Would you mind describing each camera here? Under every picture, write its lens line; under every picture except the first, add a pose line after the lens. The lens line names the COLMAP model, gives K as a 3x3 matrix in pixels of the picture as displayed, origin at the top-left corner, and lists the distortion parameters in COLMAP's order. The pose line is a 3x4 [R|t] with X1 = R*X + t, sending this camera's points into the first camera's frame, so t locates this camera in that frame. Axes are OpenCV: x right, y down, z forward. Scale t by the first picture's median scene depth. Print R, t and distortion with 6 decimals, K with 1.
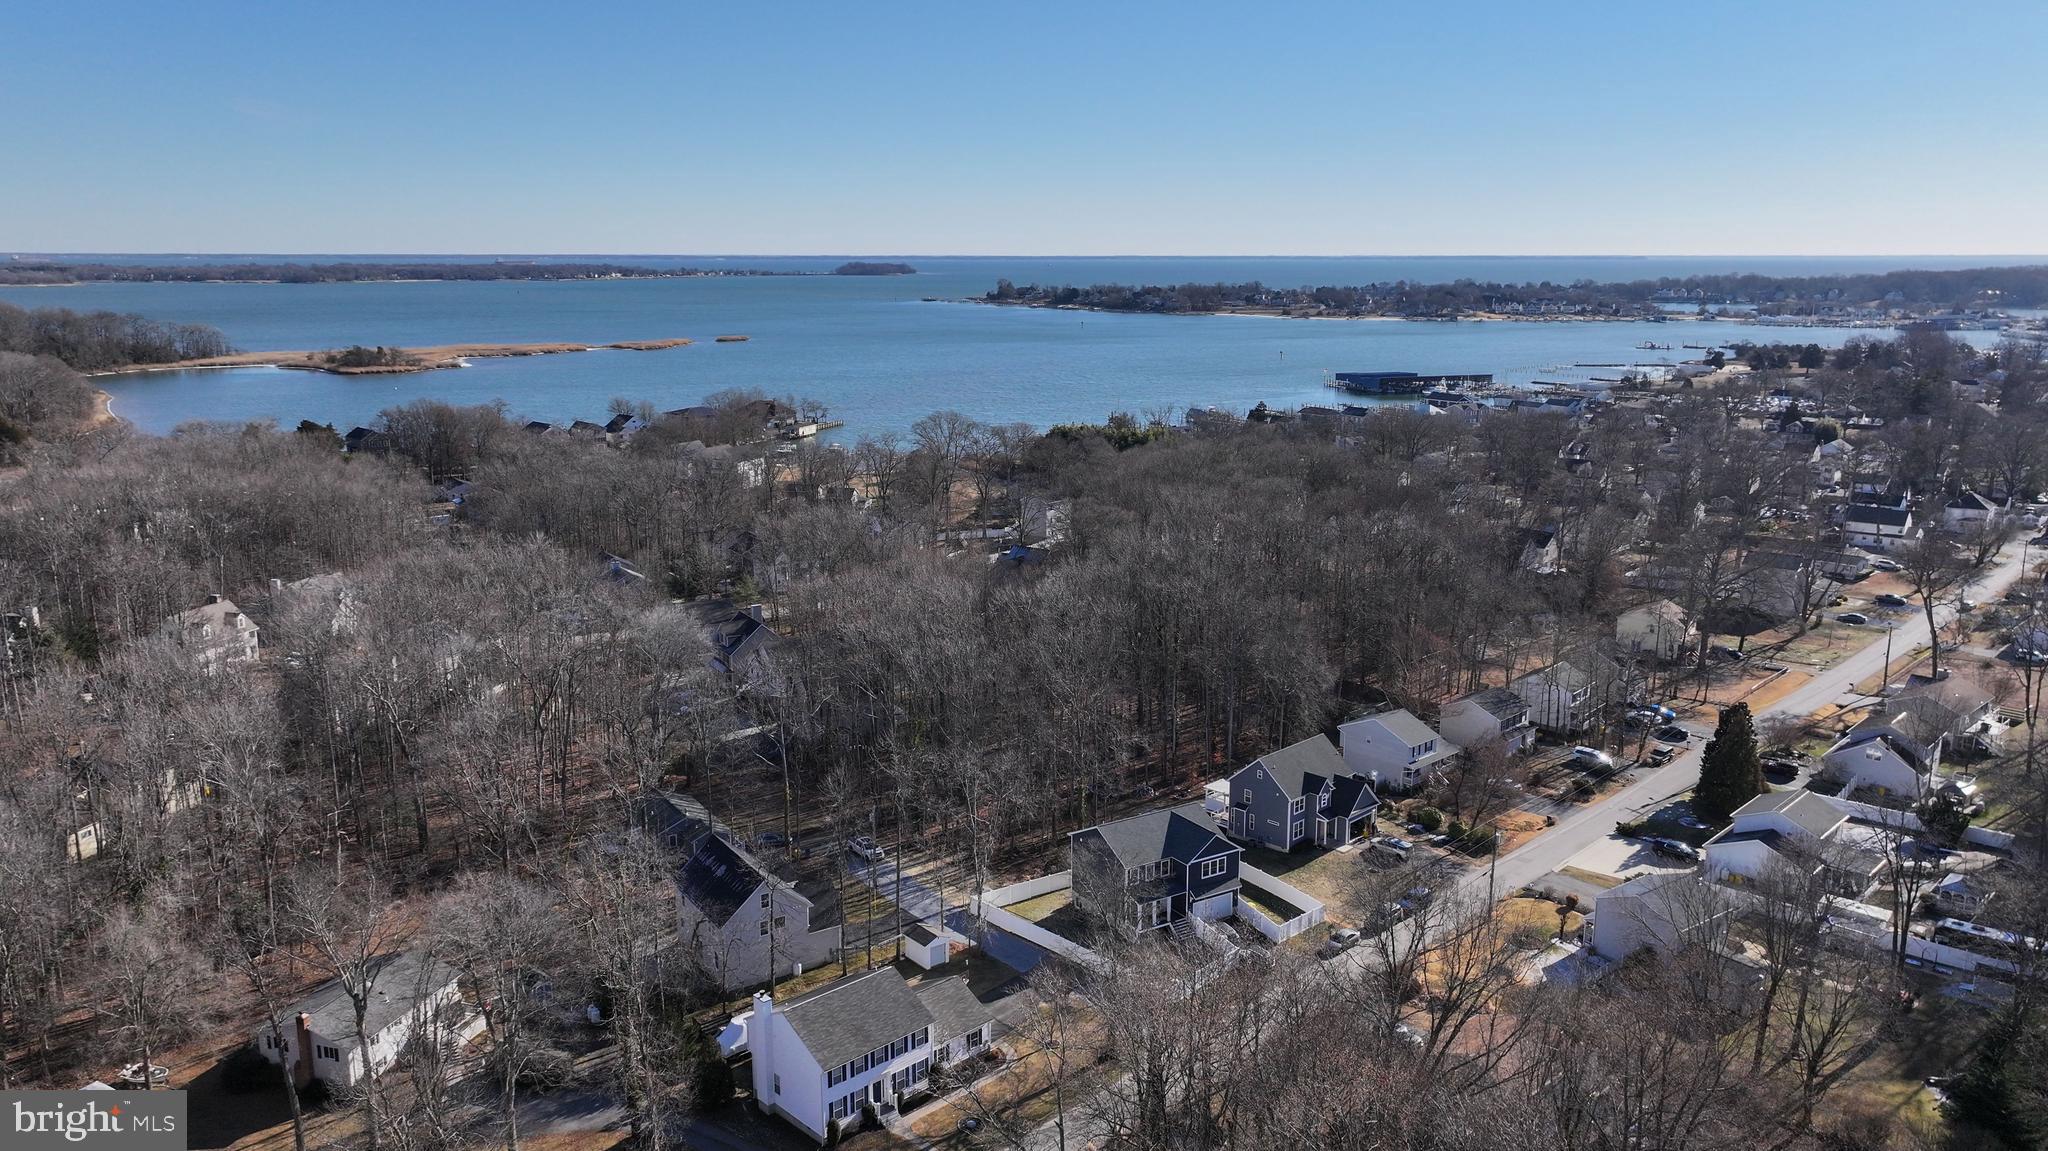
lens RADIAL K [[1444.5, 0, 1024.0], [0, 1444.5, 575.5], [0, 0, 1]] dist [0.005517, 0.000270]
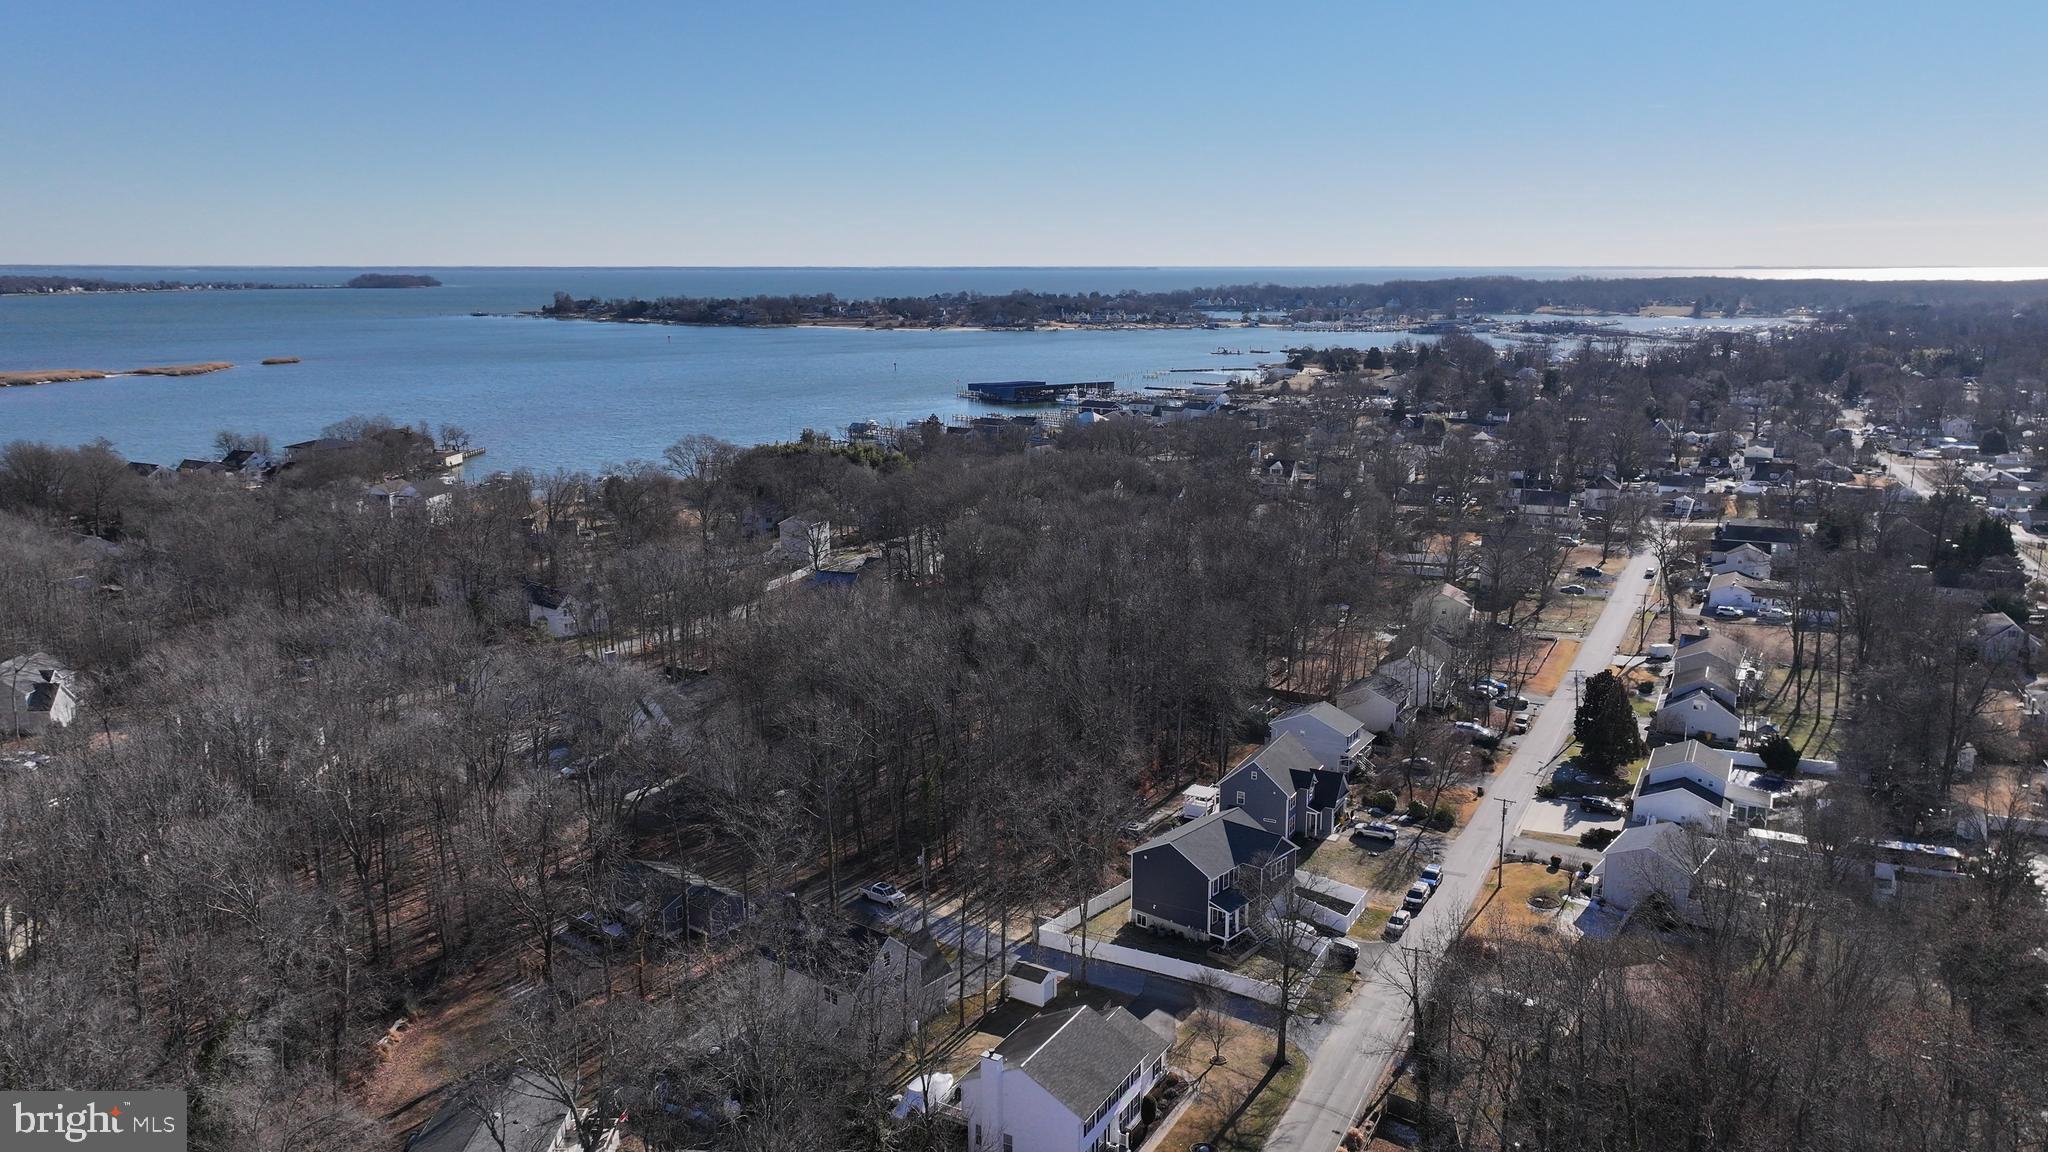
lens RADIAL K [[1435.4, 0, 1017.1], [0, 1435.4, 633.9], [0, 0, 1]] dist [0.004784, 0.001322]
pose [[0.956014, -0.073529, 0.283954, -0.054459], [0.064295, 0.997059, 0.041717, -0.003454], [-0.286186, -0.021625, 0.957930, 0.012000]]
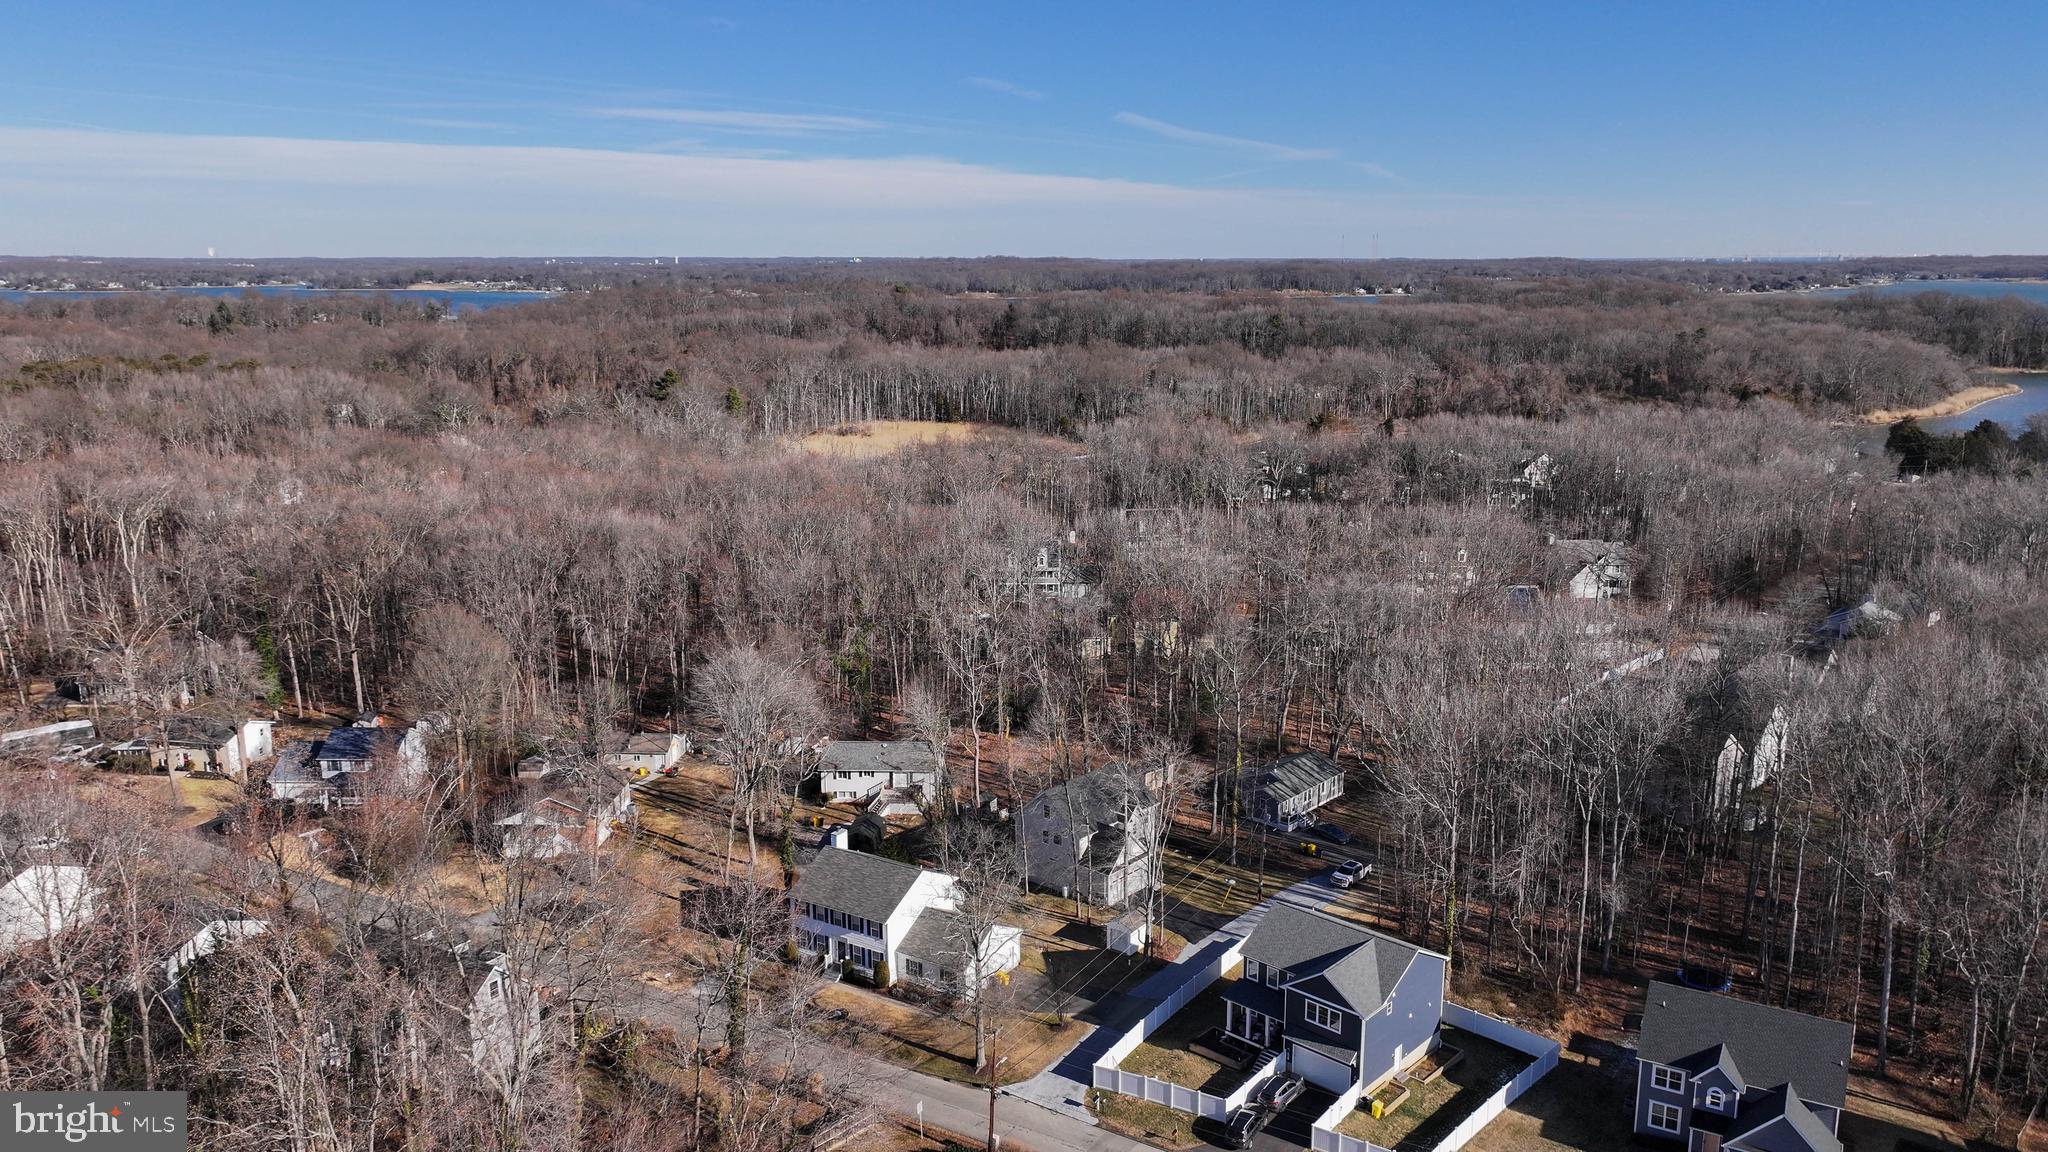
lens RADIAL K [[1442.7, 0, 1064.1], [0, 1442.7, 570.1], [0, 0, 1]] dist [0.000680, 0.004542]
pose [[0.273862, 0.198778, -0.941003, 0.124814], [-0.201517, 0.968550, 0.145950, -0.017000], [0.940420, 0.149658, 0.305306, 0.102500]]
